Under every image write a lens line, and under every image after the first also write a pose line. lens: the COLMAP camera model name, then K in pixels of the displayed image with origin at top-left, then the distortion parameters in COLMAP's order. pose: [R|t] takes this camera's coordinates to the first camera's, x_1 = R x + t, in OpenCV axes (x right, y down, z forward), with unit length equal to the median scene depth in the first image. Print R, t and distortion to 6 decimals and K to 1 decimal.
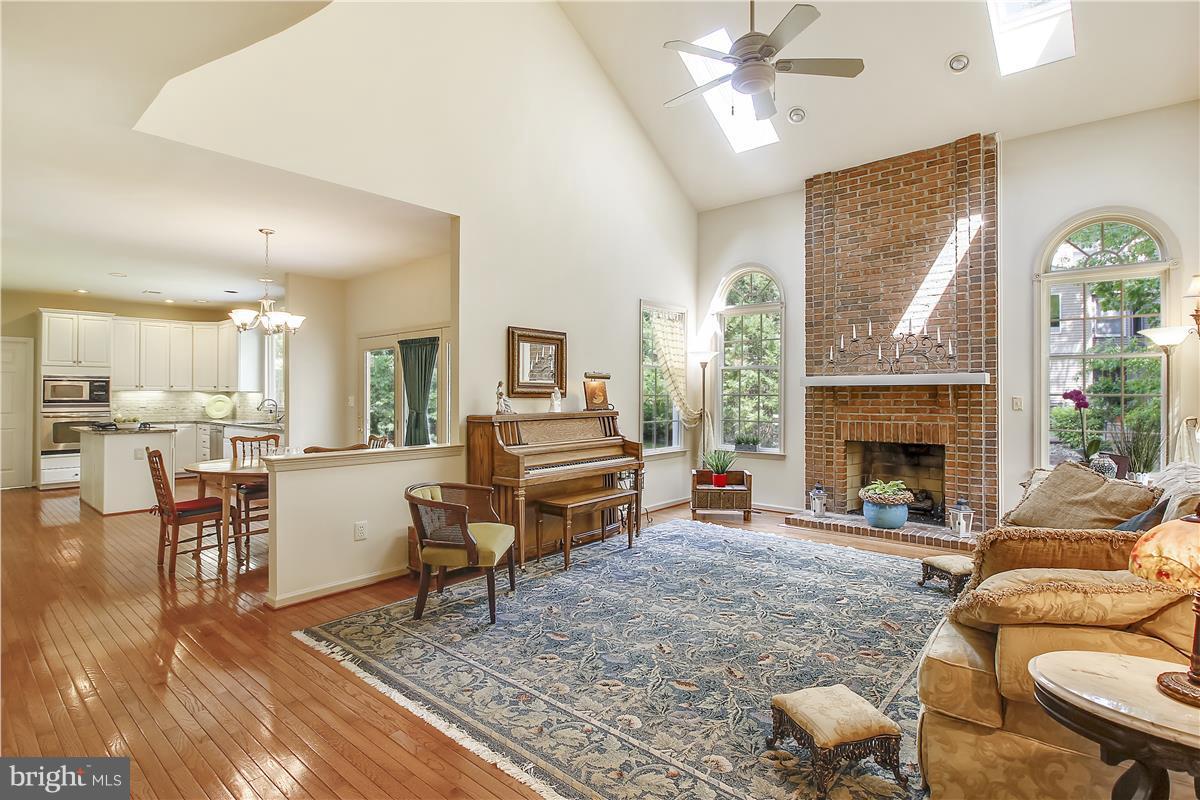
lens RADIAL K [[565.3, 0, 600.2], [0, 565.3, 392.2], [0, 0, 1]] dist [-0.020368, -0.001600]
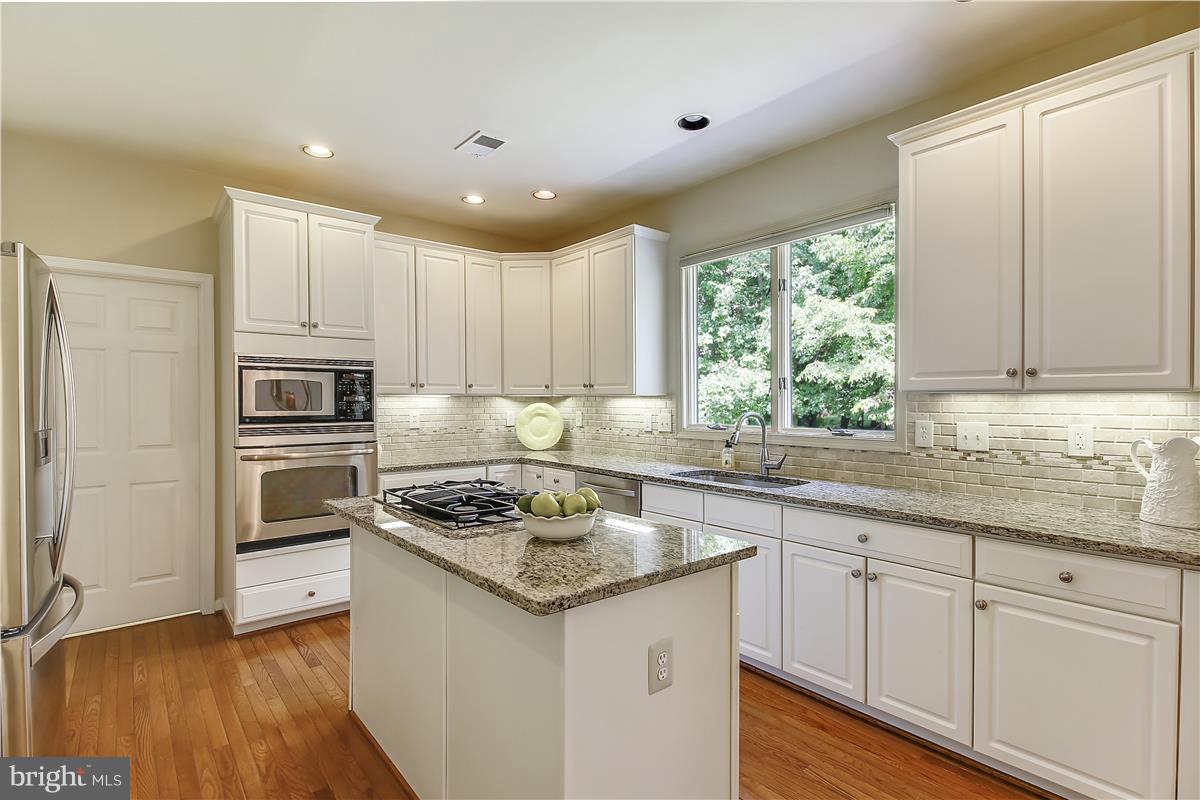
lens RADIAL K [[565.3, 0, 607.1], [0, 565.3, 412.2], [0, 0, 1]] dist [-0.020368, -0.001600]
pose [[0.988171, -0.003394, -0.153321, -0.677590], [0.006205, 0.999821, 0.017861, 0.005408], [0.153233, -0.018602, 0.988015, 0.634534]]
